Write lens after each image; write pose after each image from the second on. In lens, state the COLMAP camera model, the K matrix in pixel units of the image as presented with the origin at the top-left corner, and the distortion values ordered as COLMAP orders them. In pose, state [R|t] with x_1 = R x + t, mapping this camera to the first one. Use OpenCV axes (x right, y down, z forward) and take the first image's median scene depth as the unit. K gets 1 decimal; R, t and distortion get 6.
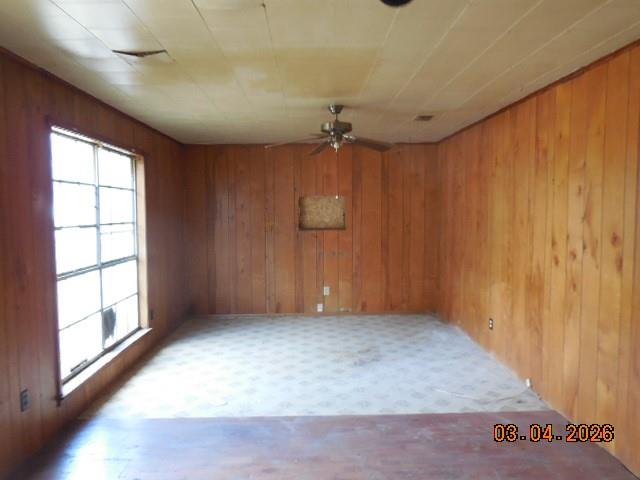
lens RADIAL K [[488.7, 0, 320.0], [0, 488.7, 240.0], [0, 0, 1]] dist [-0.001300, -0.004898]
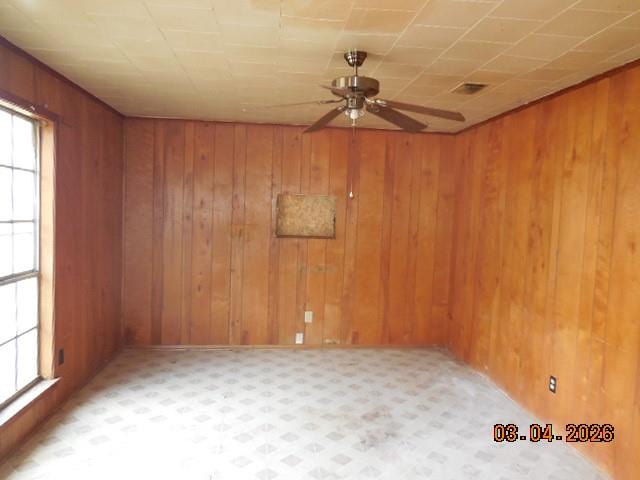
lens RADIAL K [[488.7, 0, 320.0], [0, 488.7, 240.0], [0, 0, 1]] dist [-0.001300, -0.004898]
pose [[0.995959, 0.036586, 0.082022, -0.045050], [-0.036440, 0.999330, -0.003284, -0.019380], [-0.082087, 0.000282, 0.996625, 0.279523]]
